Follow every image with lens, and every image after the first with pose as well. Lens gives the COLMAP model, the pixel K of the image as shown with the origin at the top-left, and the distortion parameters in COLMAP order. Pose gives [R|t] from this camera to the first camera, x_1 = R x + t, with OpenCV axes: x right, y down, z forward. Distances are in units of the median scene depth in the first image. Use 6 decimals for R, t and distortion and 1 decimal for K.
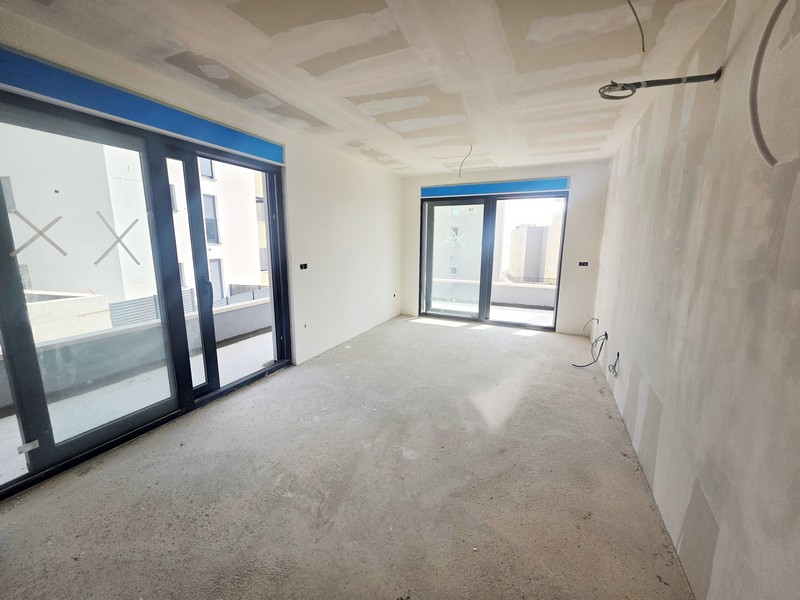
lens RADIAL K [[321.9, 0, 395.6], [0, 321.9, 298.3], [0, 0, 1]] dist [-0.000056, 0.000446]
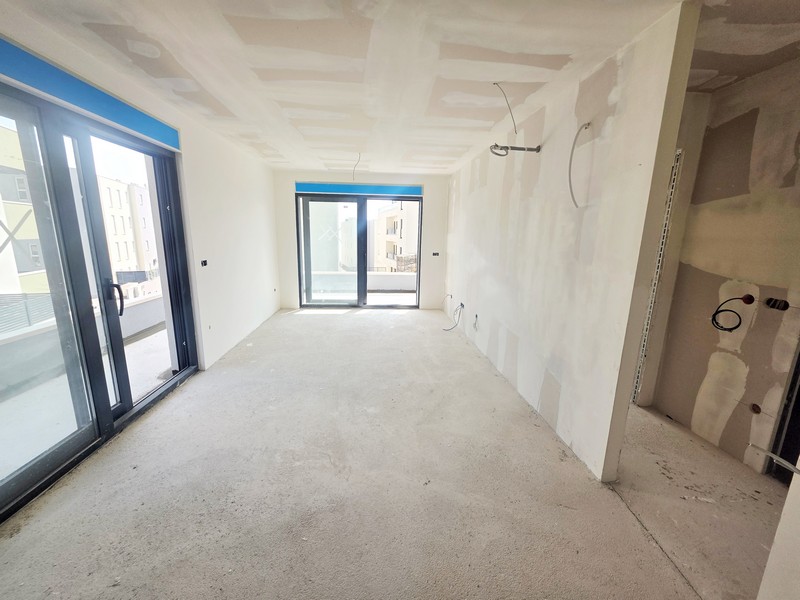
lens RADIAL K [[321.9, 0, 399.0], [0, 321.9, 299.8], [0, 0, 1]] dist [-0.000056, 0.000446]
pose [[0.867961, -0.089298, 0.488539, -0.296368], [0.074701, 0.995985, 0.049335, 0.002220], [-0.490983, -0.006326, 0.871146, -0.092157]]
